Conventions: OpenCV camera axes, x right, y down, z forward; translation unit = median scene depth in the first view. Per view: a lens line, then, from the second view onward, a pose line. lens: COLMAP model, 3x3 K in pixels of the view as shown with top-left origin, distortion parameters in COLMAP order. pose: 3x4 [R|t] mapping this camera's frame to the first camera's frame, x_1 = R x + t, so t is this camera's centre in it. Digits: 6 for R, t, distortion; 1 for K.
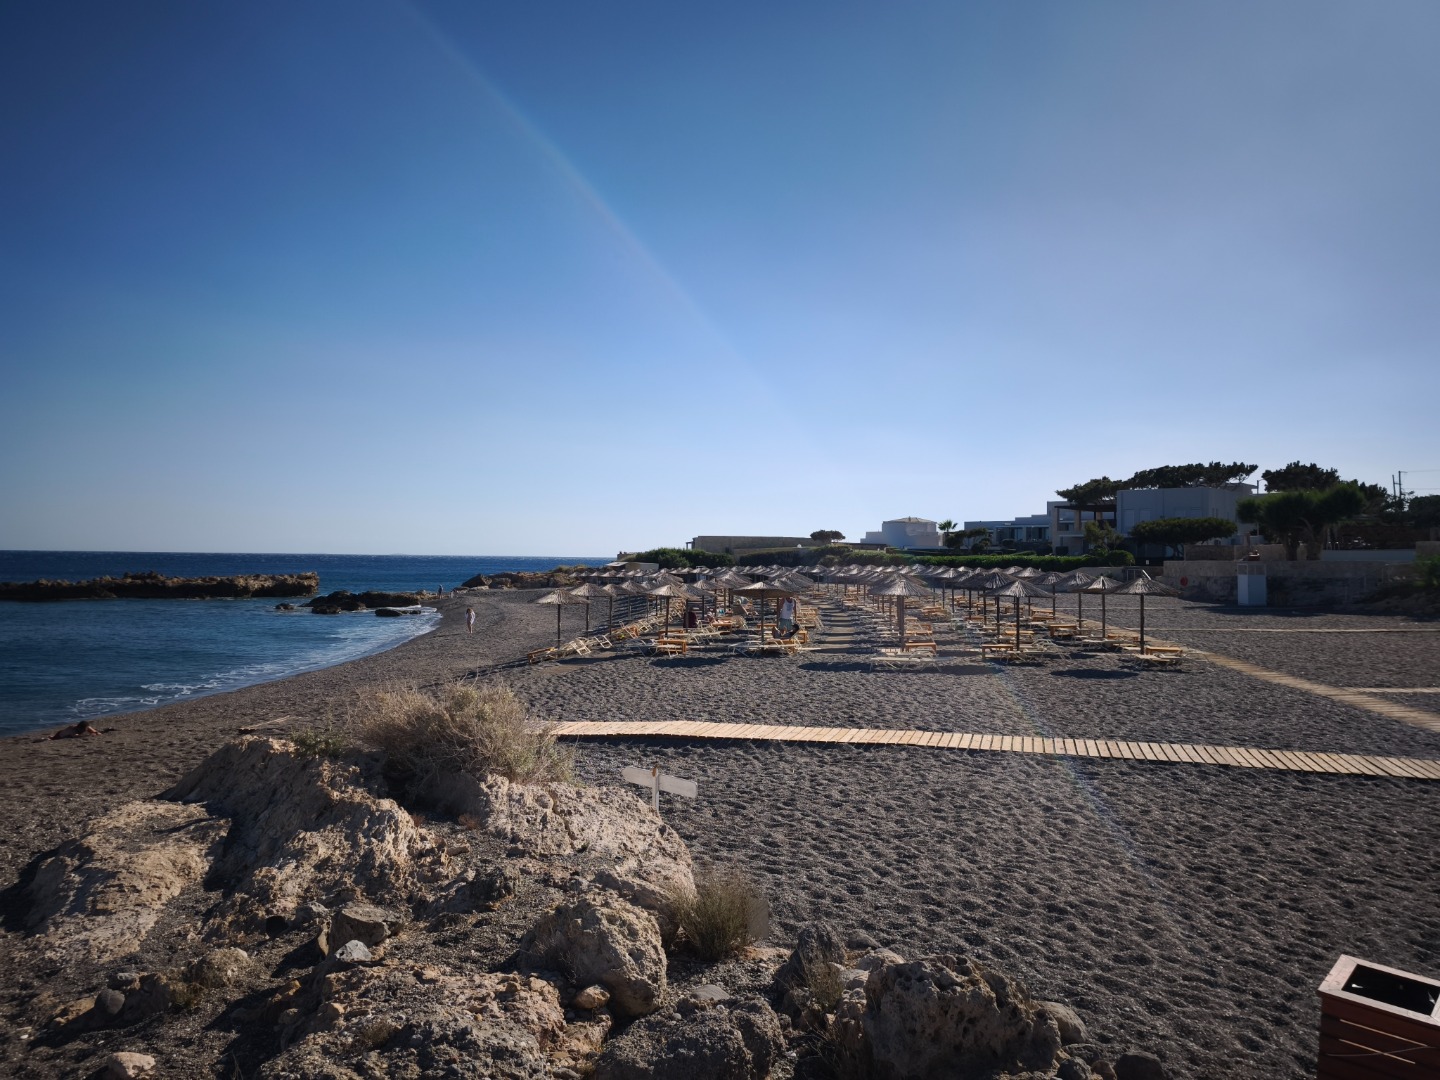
lens RADIAL K [[1004.4, 0, 713.4], [0, 1004.4, 540.9], [0, 0, 1]] dist [0.045333, -0.036955]
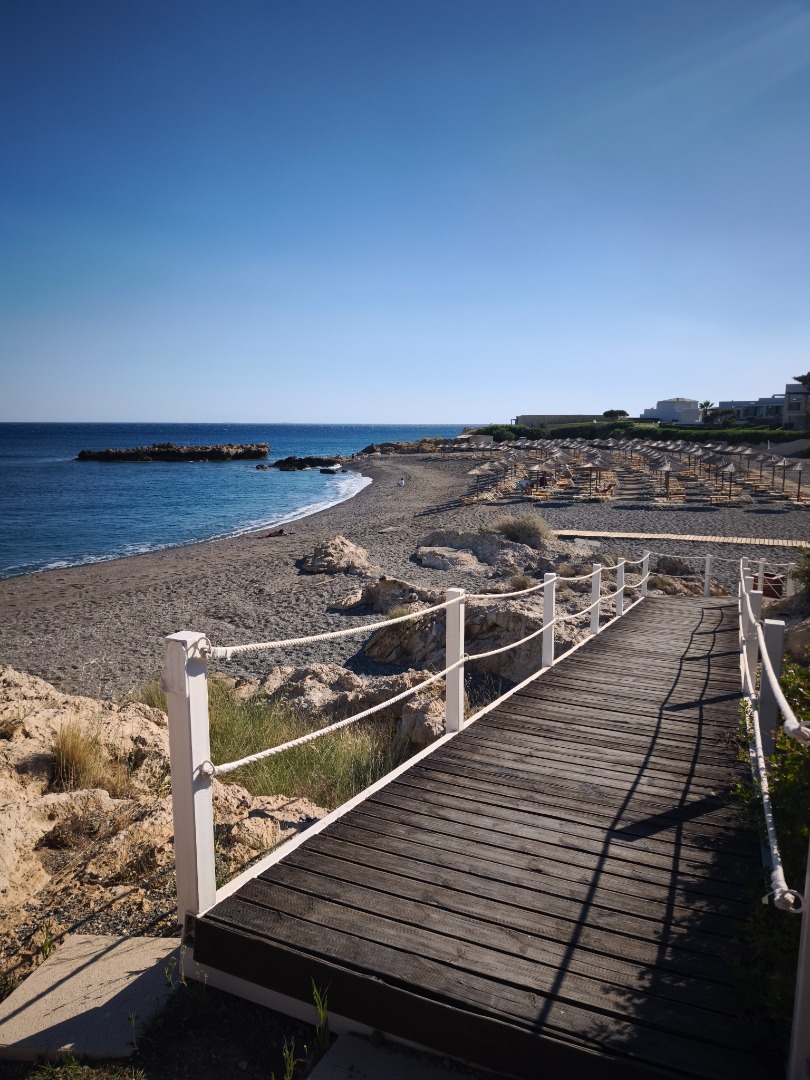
lens RADIAL K [[753.3, 0, 389.4], [0, 753.3, 543.8], [0, 0, 1]] dist [0.045333, -0.036955]
pose [[0.986243, 0.014192, -0.164691, -0.023328], [0.014779, 0.984747, 0.173363, -0.016174], [0.164639, -0.173412, 0.970990, -0.123959]]
